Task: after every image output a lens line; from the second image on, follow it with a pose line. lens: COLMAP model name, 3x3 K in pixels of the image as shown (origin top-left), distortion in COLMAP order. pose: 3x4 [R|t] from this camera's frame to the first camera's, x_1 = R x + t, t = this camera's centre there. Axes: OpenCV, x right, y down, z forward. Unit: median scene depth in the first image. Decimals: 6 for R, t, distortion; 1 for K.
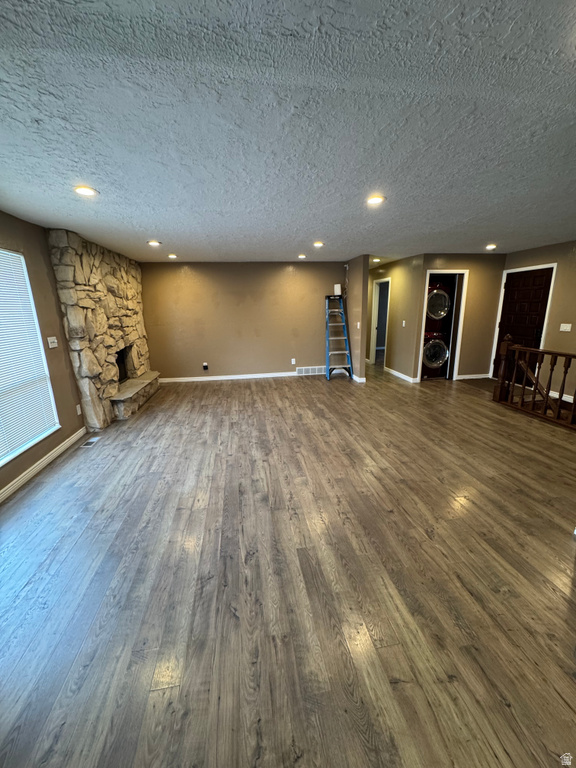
lens RADIAL K [[307.0, 0, 288.0], [0, 307.0, 384.0], [0, 0, 1]] dist [-0.002510, -0.000751]
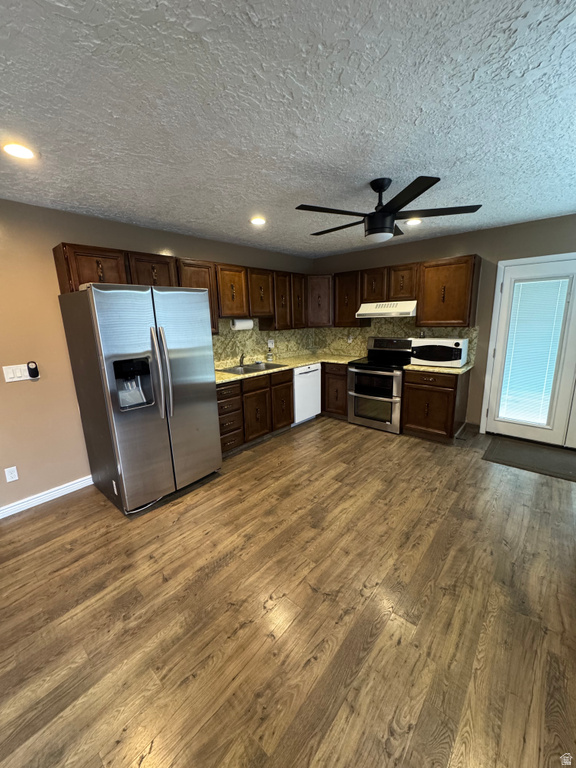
lens RADIAL K [[307.0, 0, 288.0], [0, 307.0, 384.0], [0, 0, 1]] dist [-0.002510, -0.000751]
pose [[-0.646543, -0.126488, 0.752319, -0.327940], [0.226768, 0.909718, 0.347836, -0.079351], [-0.728395, 0.395493, -0.559488, 0.335690]]
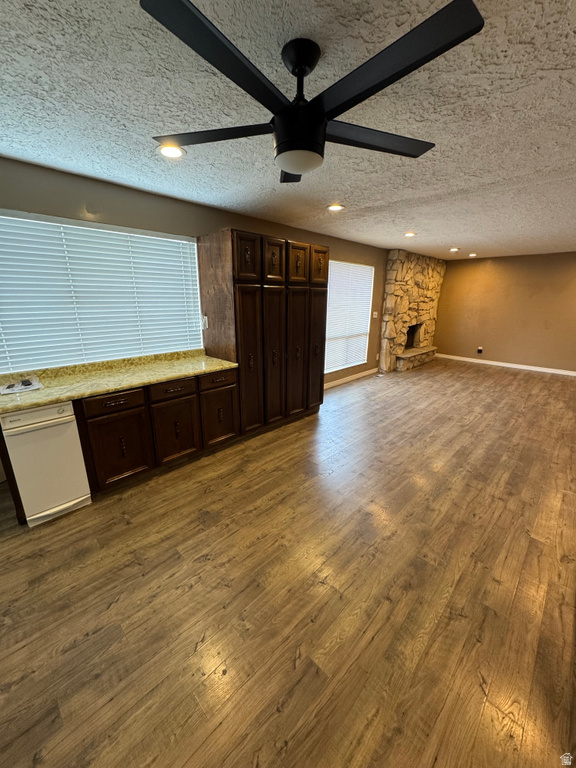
lens RADIAL K [[307.0, 0, 288.0], [0, 307.0, 384.0], [0, 0, 1]] dist [-0.002510, -0.000751]
pose [[0.599814, 0.247339, -0.760951, 0.336376], [-0.216592, 0.965708, 0.143166, 0.093227], [0.770267, 0.078943, 0.632817, -0.426321]]
